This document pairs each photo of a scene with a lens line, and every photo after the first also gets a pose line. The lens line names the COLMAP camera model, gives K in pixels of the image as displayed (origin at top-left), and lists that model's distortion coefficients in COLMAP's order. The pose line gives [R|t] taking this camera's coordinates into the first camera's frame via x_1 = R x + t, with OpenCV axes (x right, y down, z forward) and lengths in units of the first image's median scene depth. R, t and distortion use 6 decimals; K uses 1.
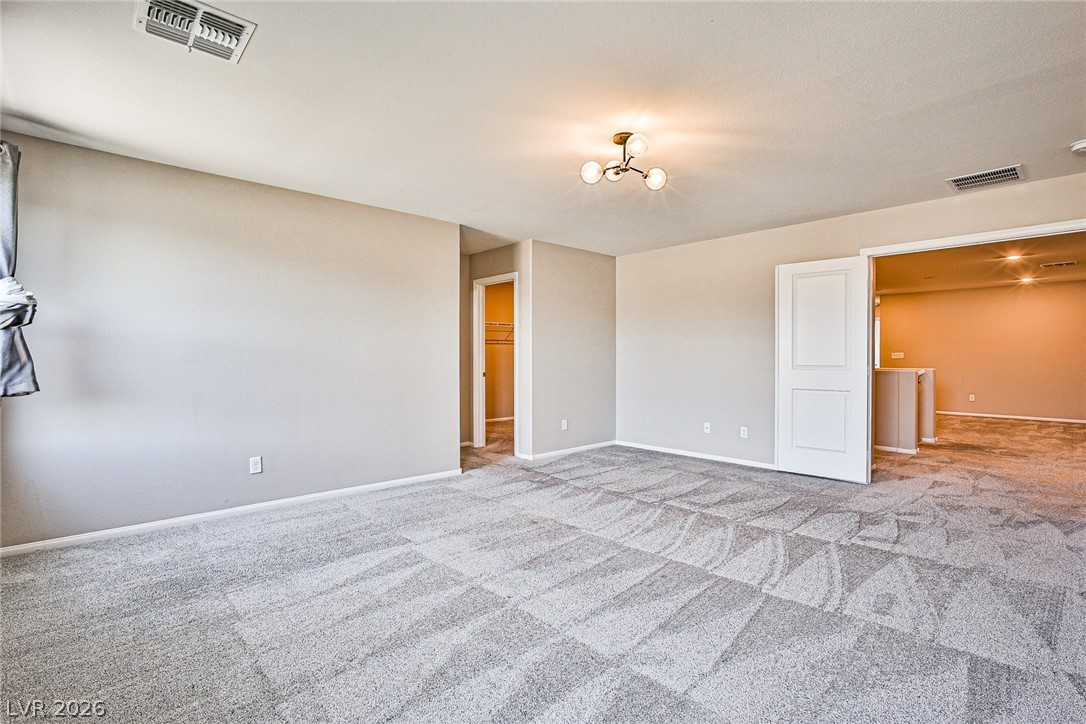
lens RADIAL K [[488.0, 0, 539.5], [0, 488.0, 360.9], [0, 0, 1]] dist [-0.029963, 0.010813]
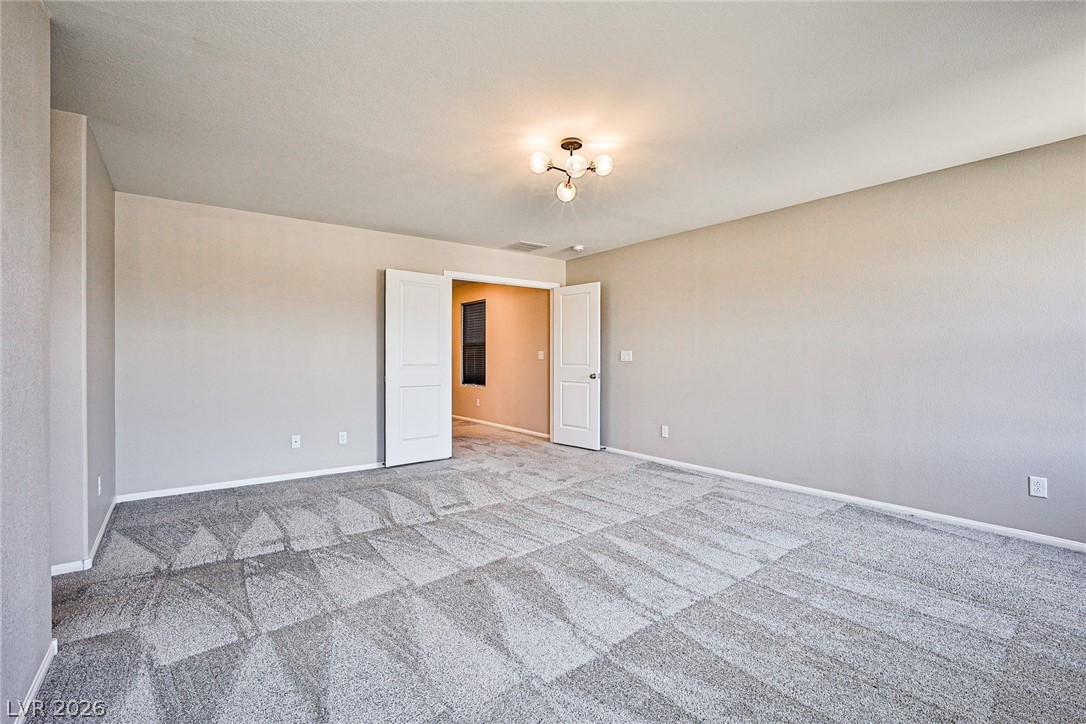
lens RADIAL K [[488.0, 0, 540.8], [0, 488.0, 362.3], [0, 0, 1]] dist [-0.029963, 0.010813]
pose [[0.081307, 0.000832, 0.996689, -0.651692], [0.003627, 0.999993, -0.001130, 0.007854], [-0.996683, 0.003707, 0.081303, 0.762271]]
